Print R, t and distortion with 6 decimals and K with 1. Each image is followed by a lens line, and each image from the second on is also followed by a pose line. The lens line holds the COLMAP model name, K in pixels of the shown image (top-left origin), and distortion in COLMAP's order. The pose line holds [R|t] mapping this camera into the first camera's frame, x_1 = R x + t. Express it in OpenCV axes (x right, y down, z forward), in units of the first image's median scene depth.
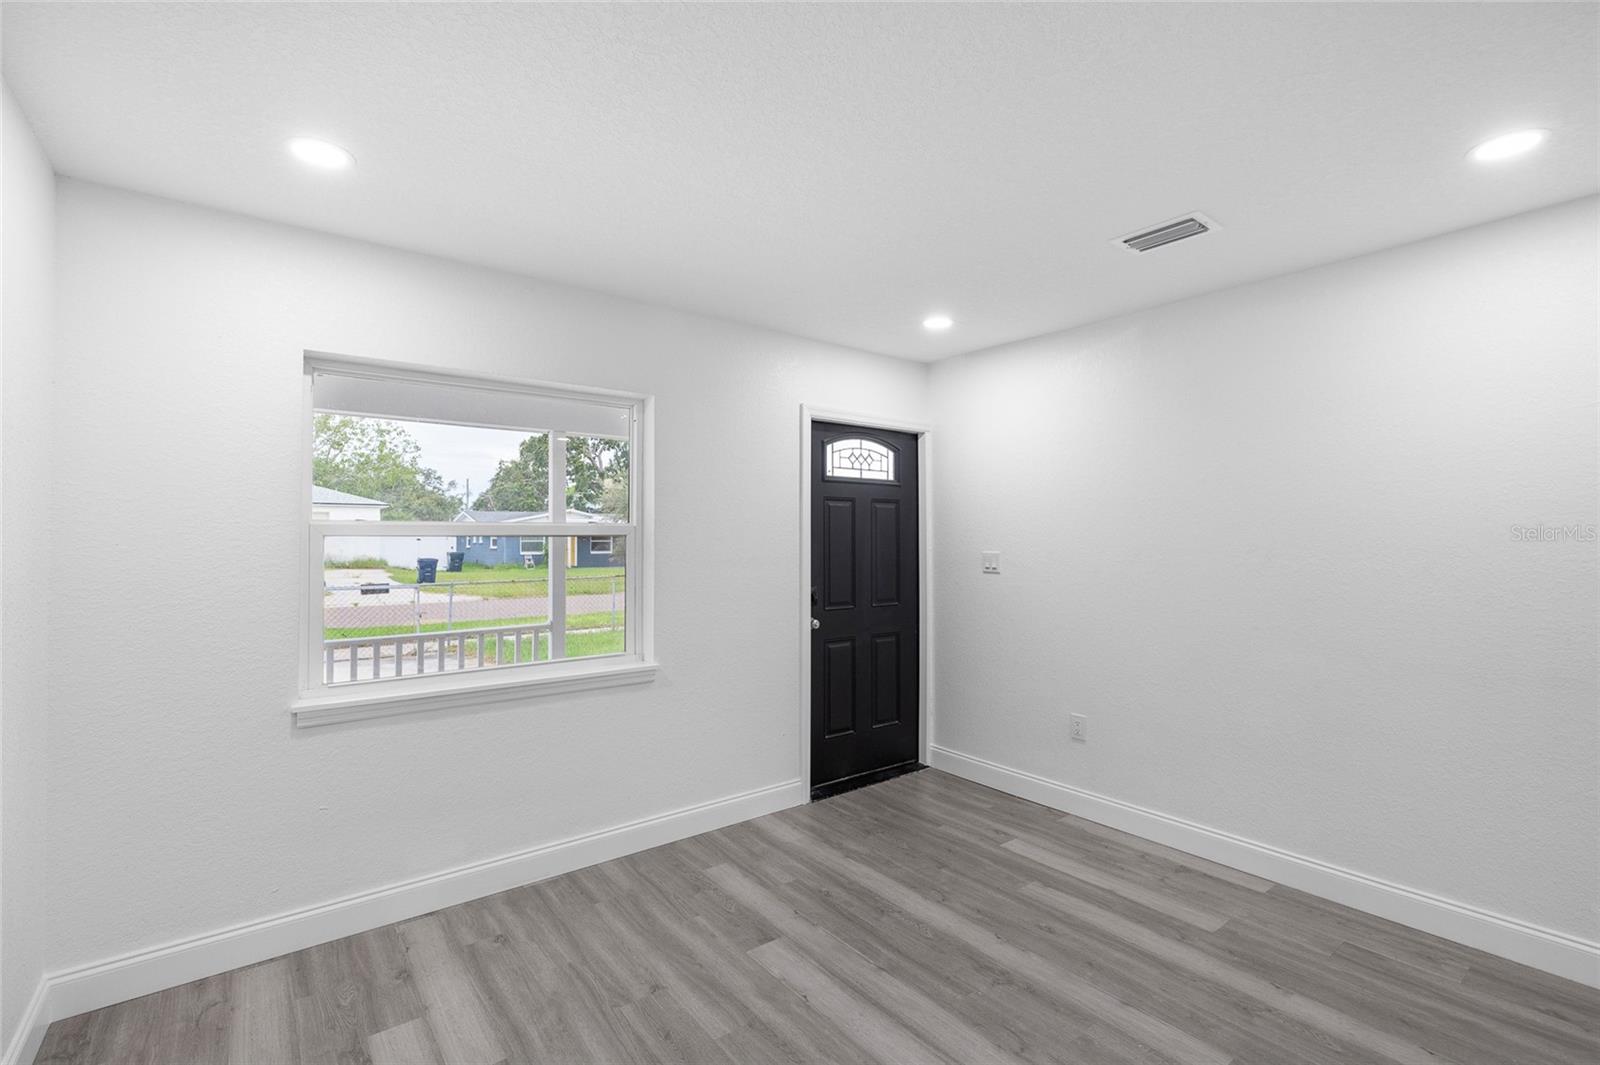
lens RADIAL K [[720.5, 0, 800.3], [0, 720.5, 524.6], [0, 0, 1]] dist [-0.006430, 0.002063]
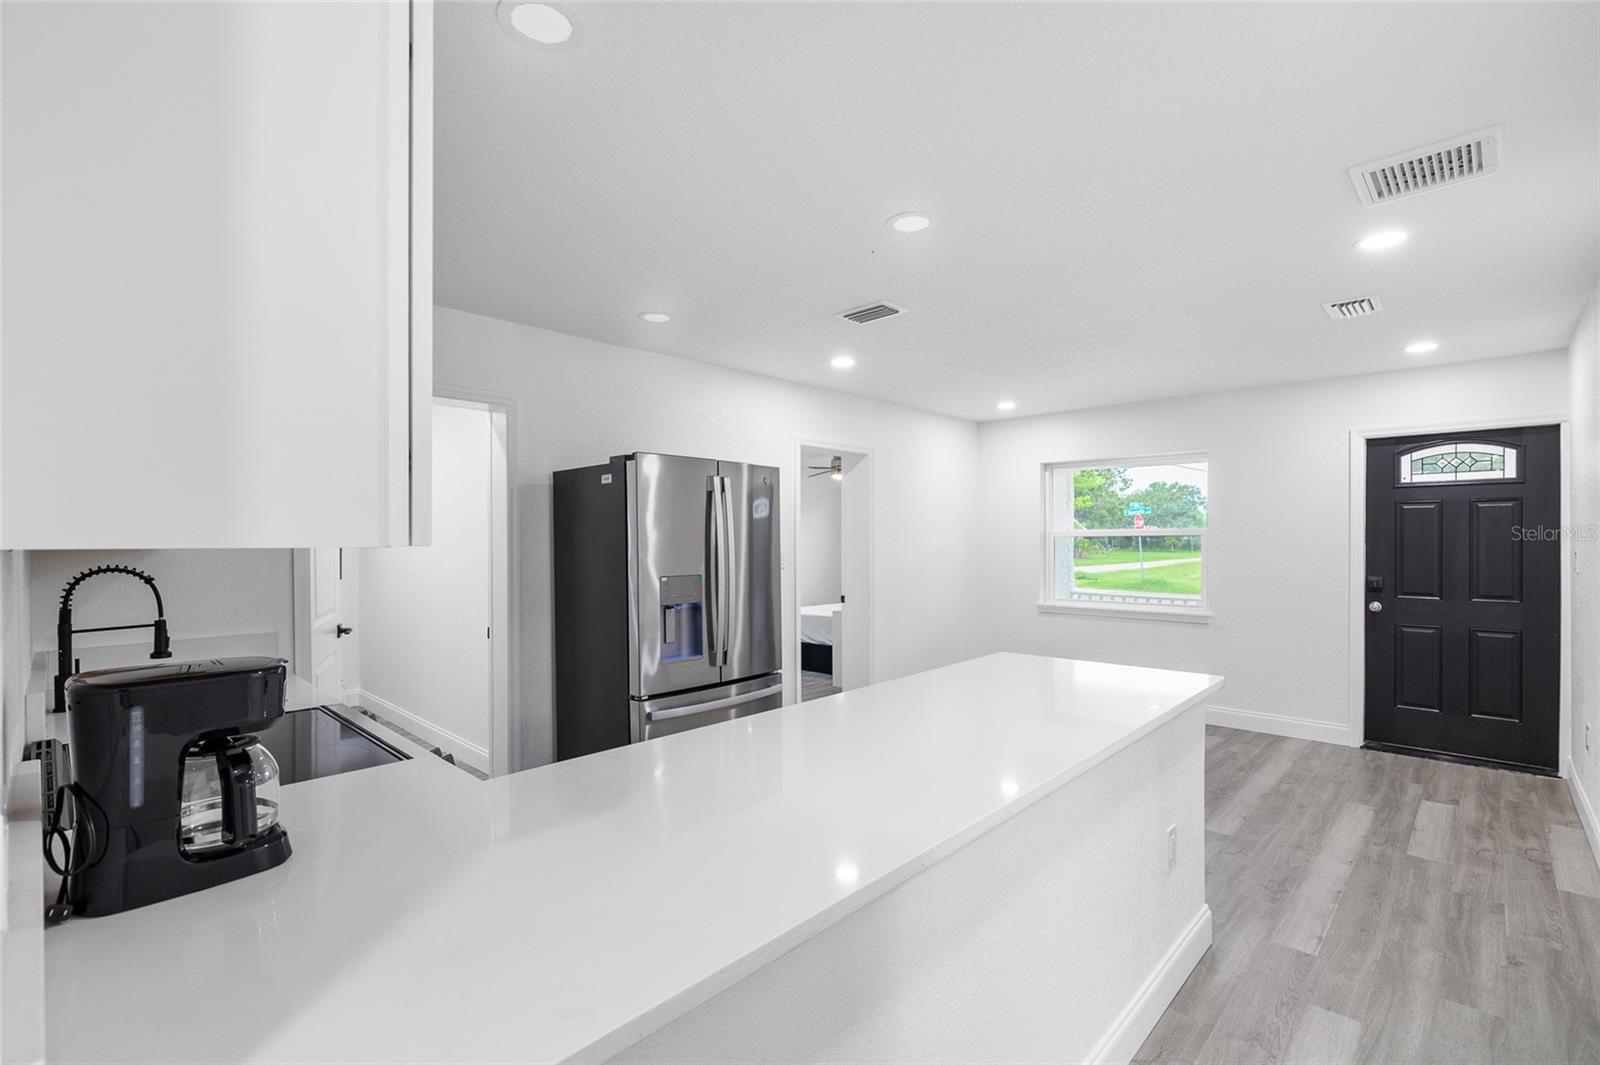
lens RADIAL K [[720.5, 0, 799.6], [0, 720.5, 539.7], [0, 0, 1]] dist [-0.006430, 0.002063]
pose [[0.143685, -0.000982, -0.989623, 1.235174], [0.019044, 0.999817, 0.001773, 0.003712], [0.989440, -0.019101, 0.143678, -0.150399]]
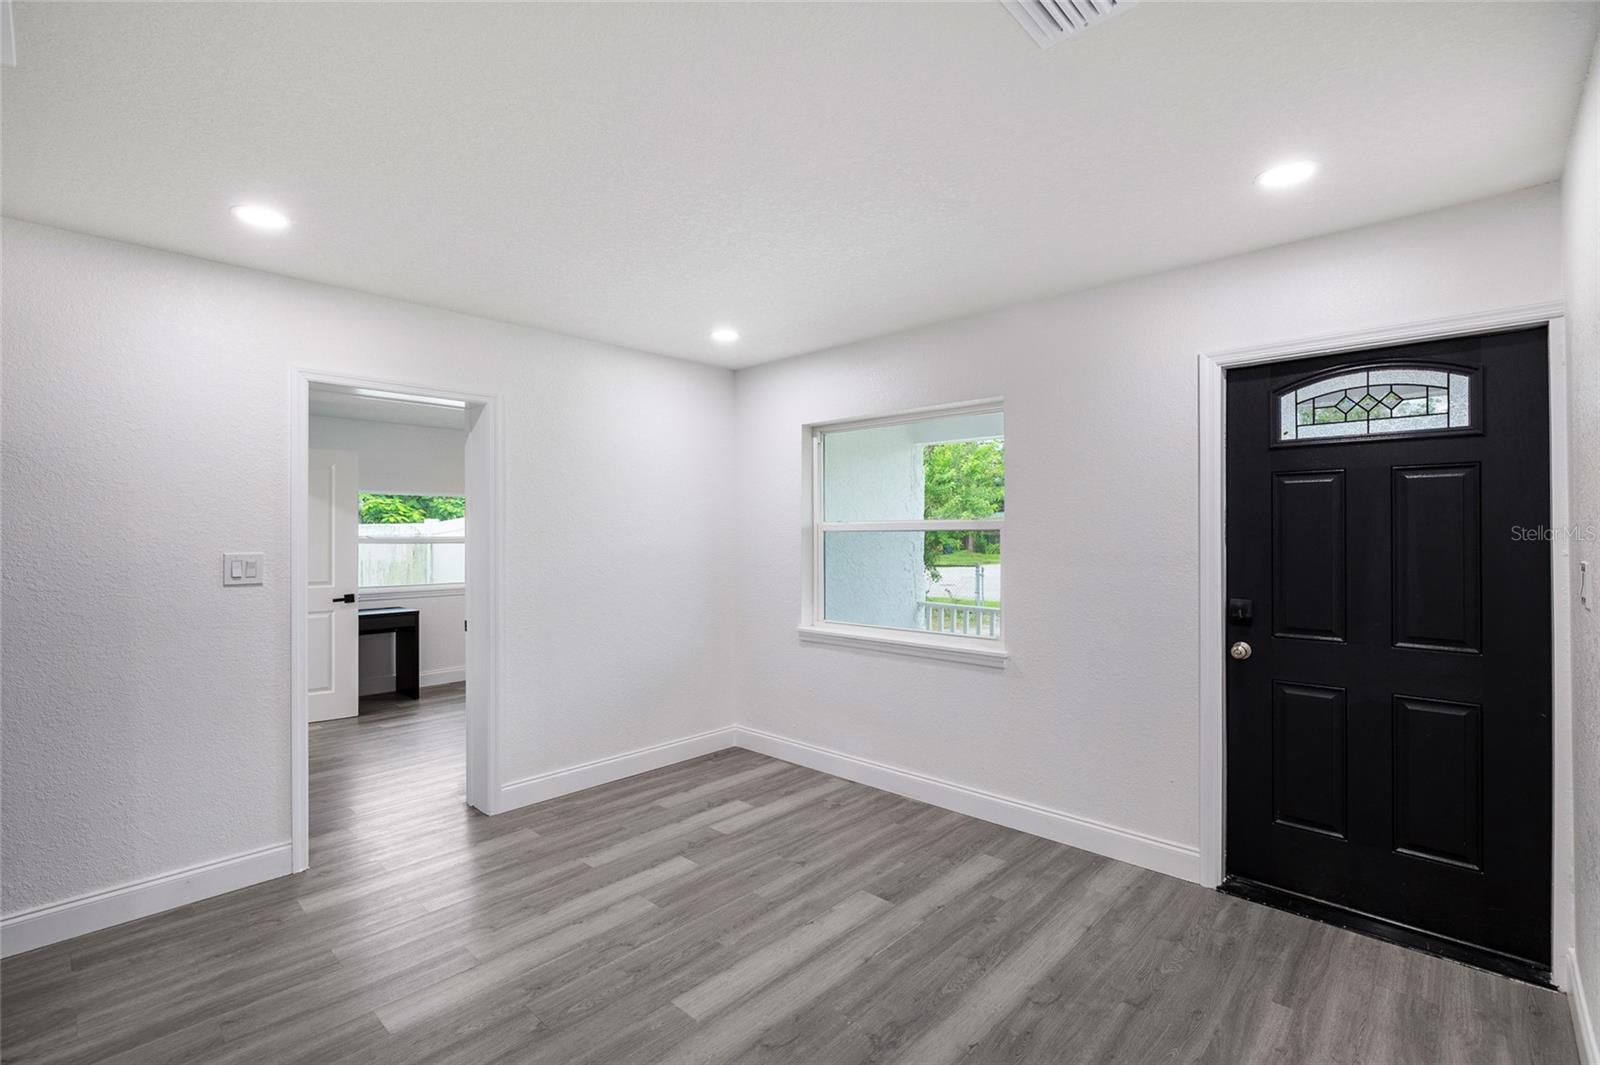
lens RADIAL K [[720.5, 0, 800.7], [0, 720.5, 524.6], [0, 0, 1]] dist [-0.006430, 0.002063]
pose [[0.153142, -0.010857, -0.988145, 0.758395], [0.019460, 0.999779, -0.007969, 0.009709], [0.988013, -0.018009, 0.153319, 0.526295]]
